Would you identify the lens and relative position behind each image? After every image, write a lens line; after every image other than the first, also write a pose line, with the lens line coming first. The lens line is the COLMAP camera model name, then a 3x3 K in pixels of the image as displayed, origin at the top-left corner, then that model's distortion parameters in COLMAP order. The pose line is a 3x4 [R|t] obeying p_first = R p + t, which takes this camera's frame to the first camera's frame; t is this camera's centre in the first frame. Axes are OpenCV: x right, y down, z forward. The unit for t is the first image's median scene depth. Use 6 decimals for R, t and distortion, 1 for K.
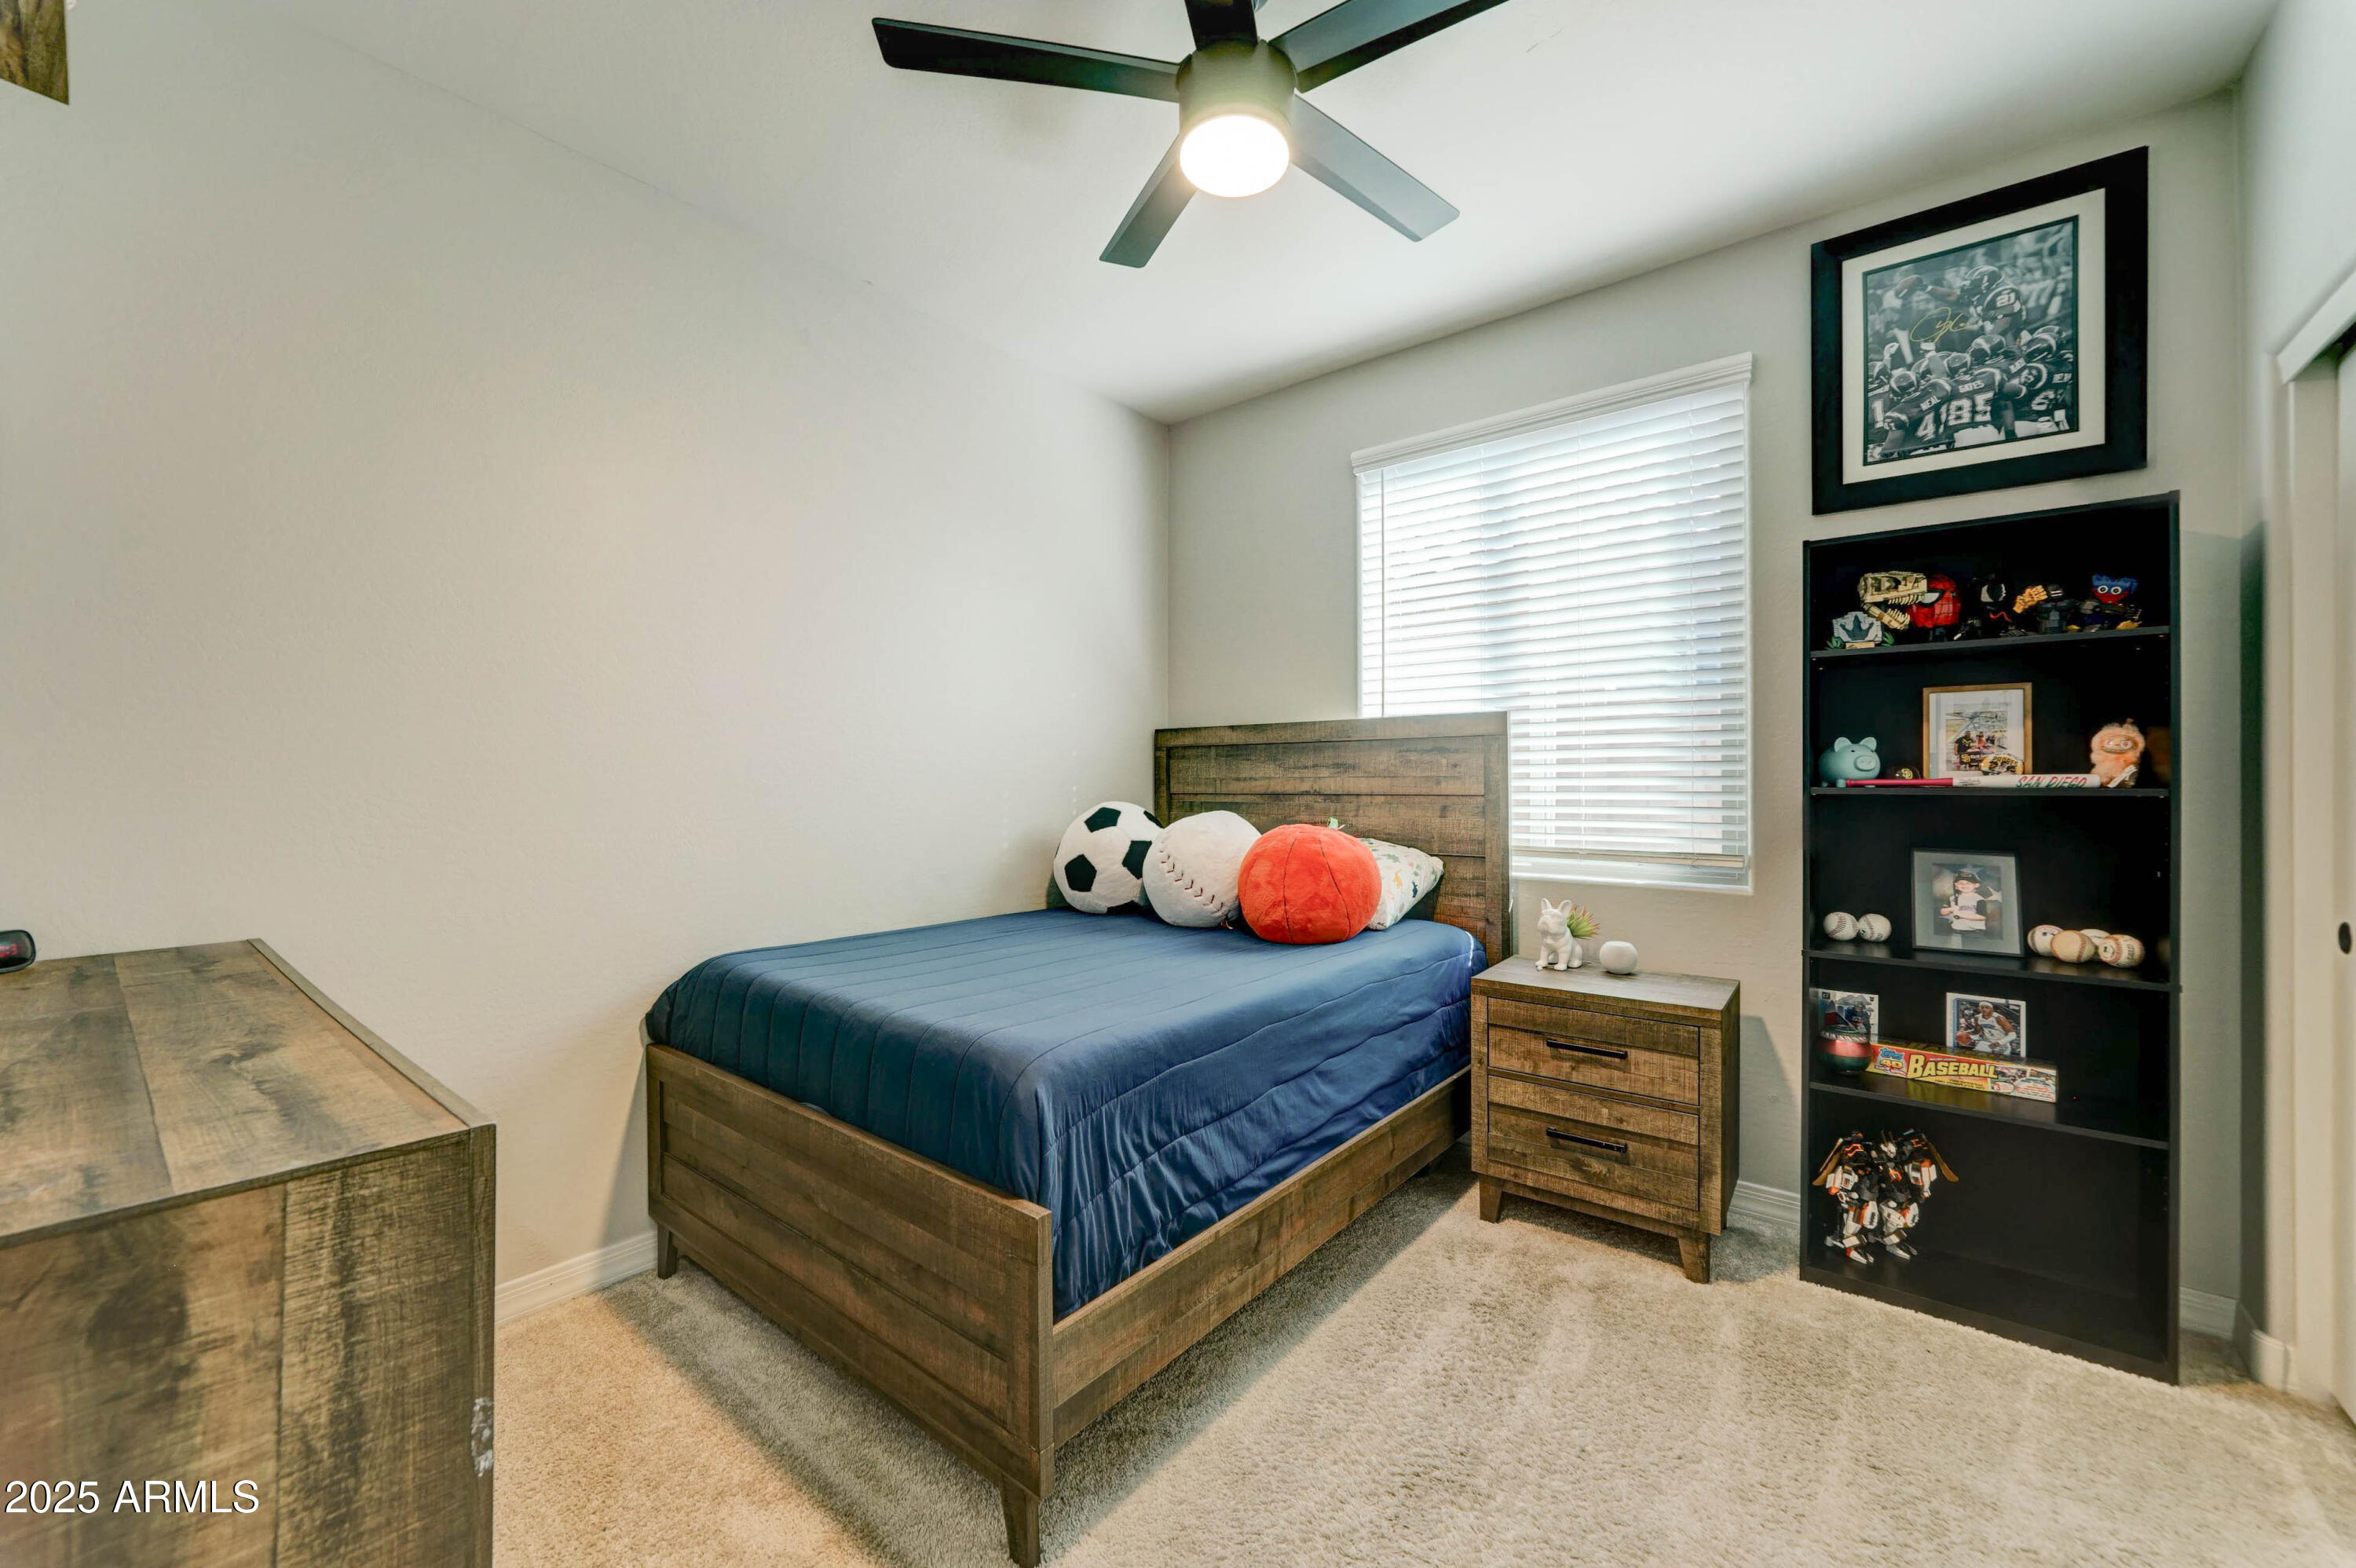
lens RADIAL K [[891.5, 0, 1184.4], [0, 891.5, 782.5], [0, 0, 1]] dist [-0.011918, 0.001105]
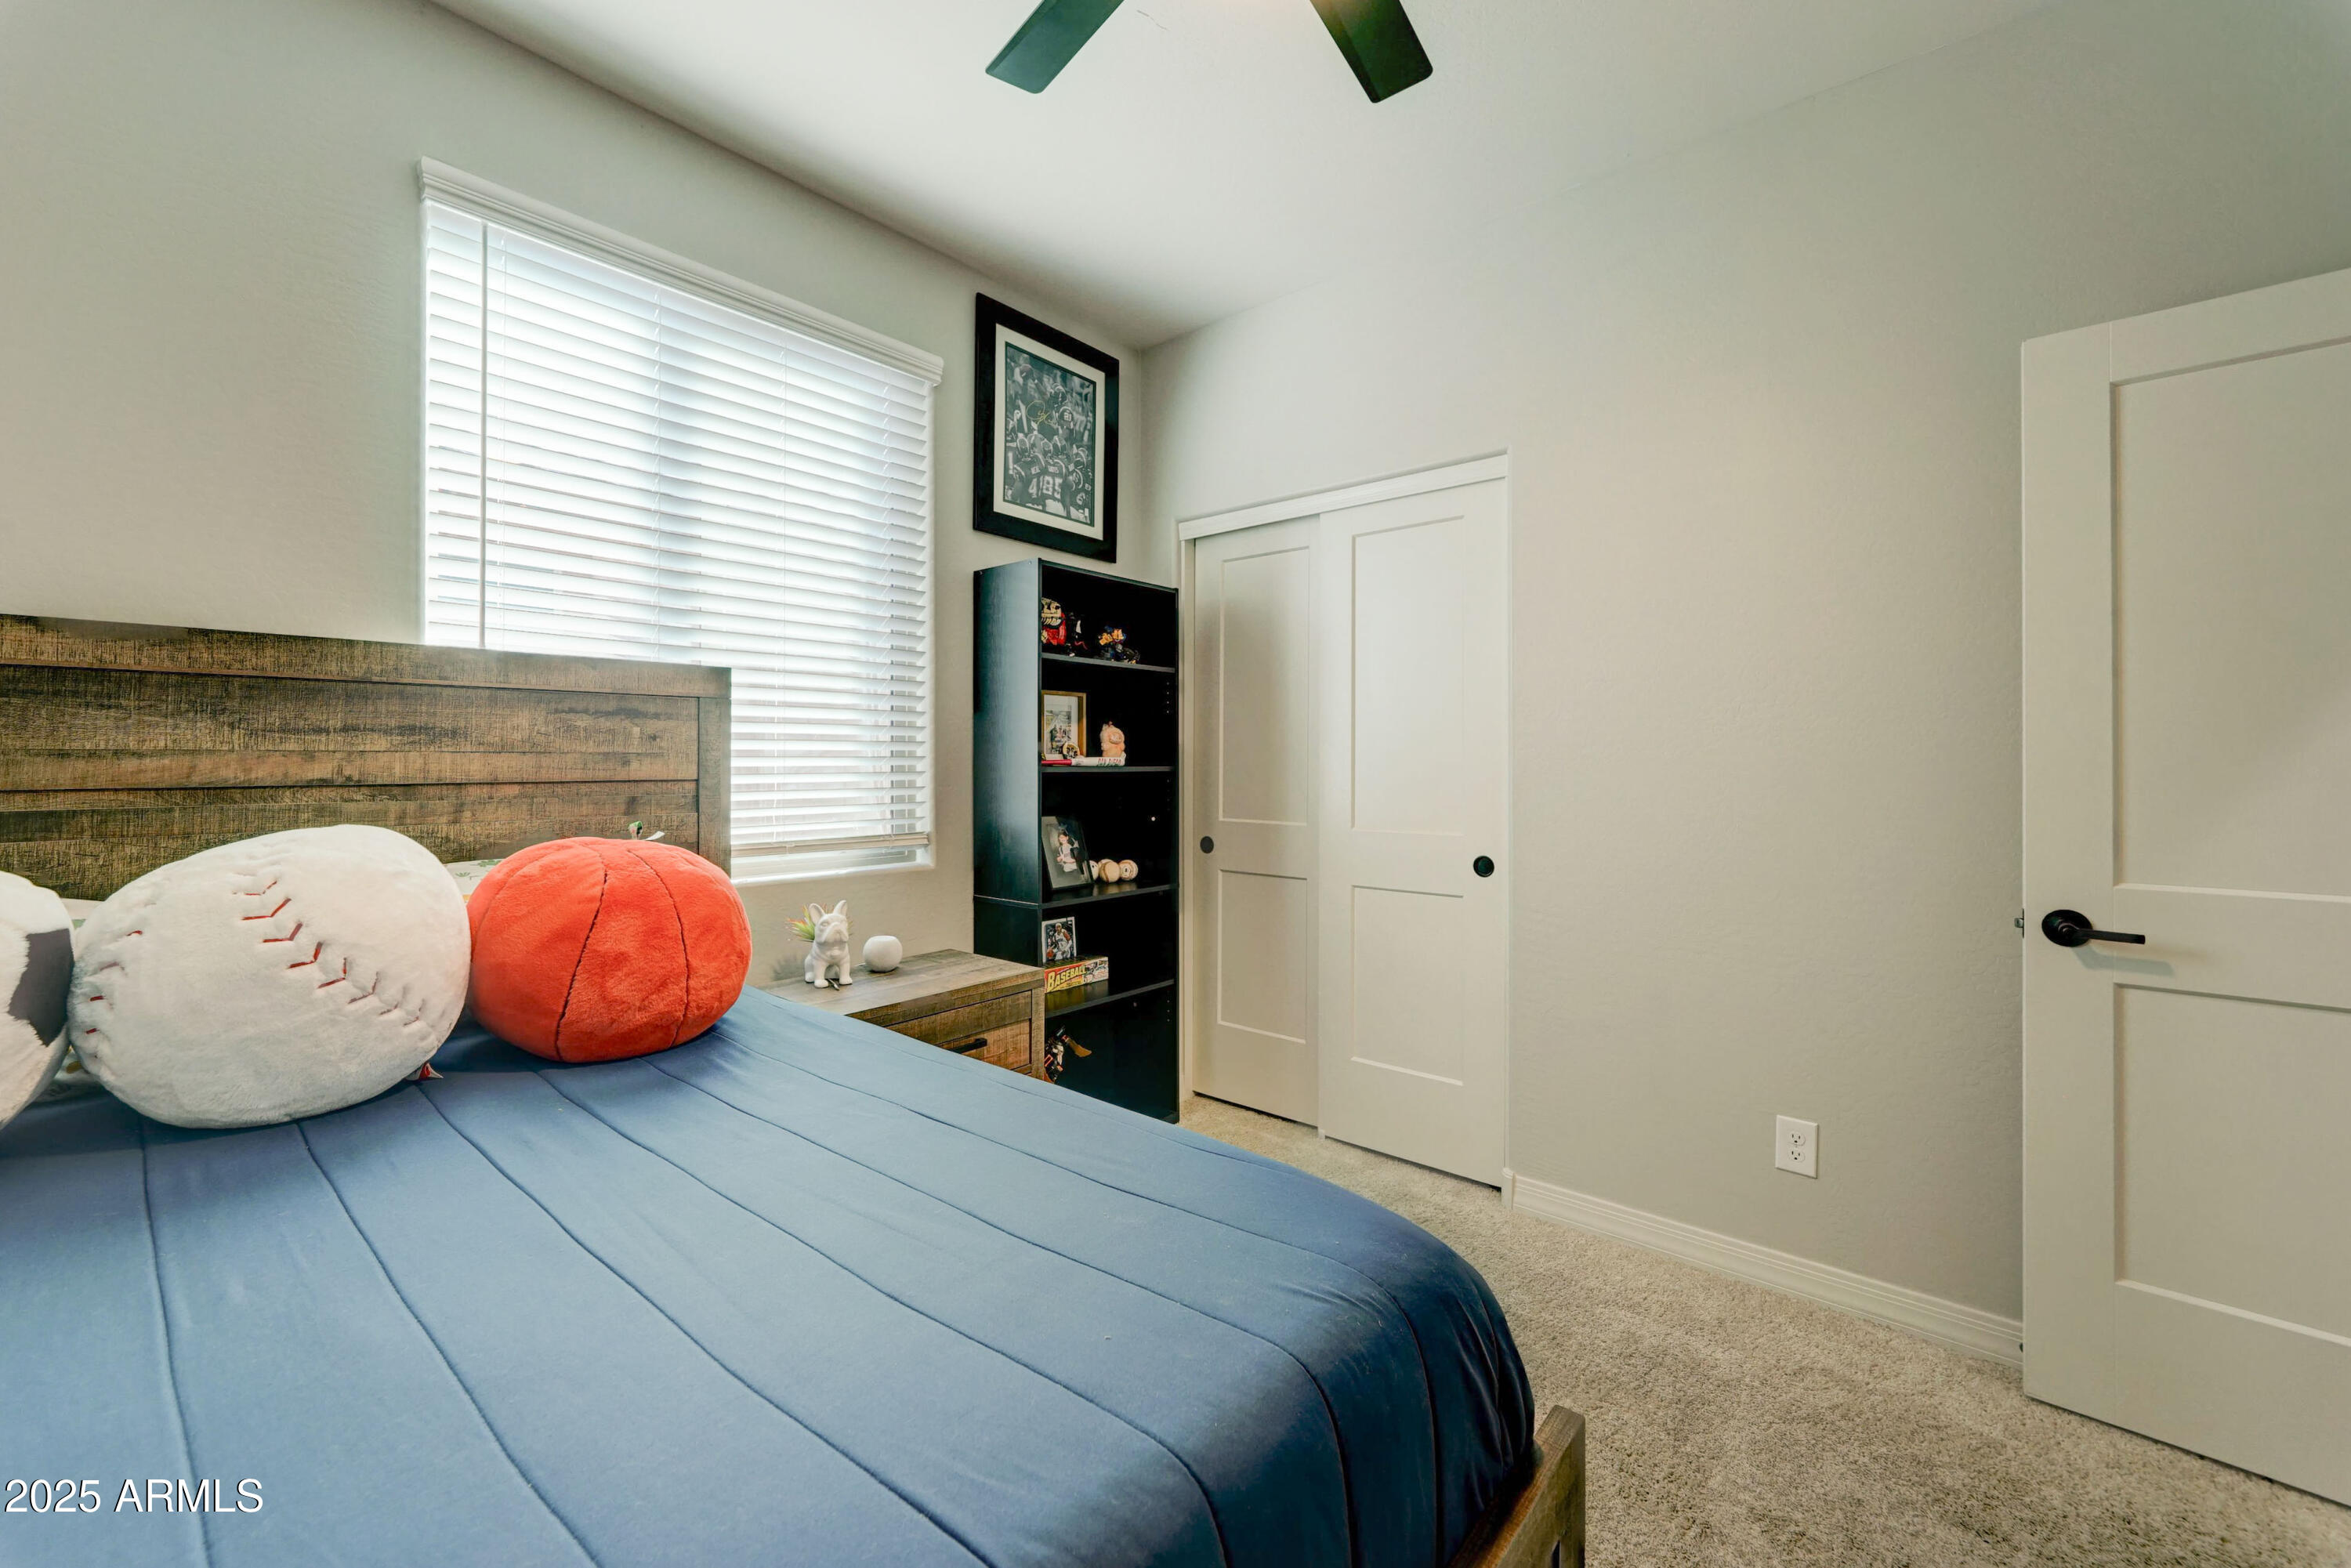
lens RADIAL K [[913.7, 0, 1178.1], [0, 913.7, 764.0], [0, 0, 1]] dist [-0.002680, 0.001015]
pose [[0.053192, 0.000518, 0.998584, -0.468449], [0.001949, 0.999998, -0.000623, 0.003270], [-0.998582, 0.001980, 0.053191, 0.695983]]
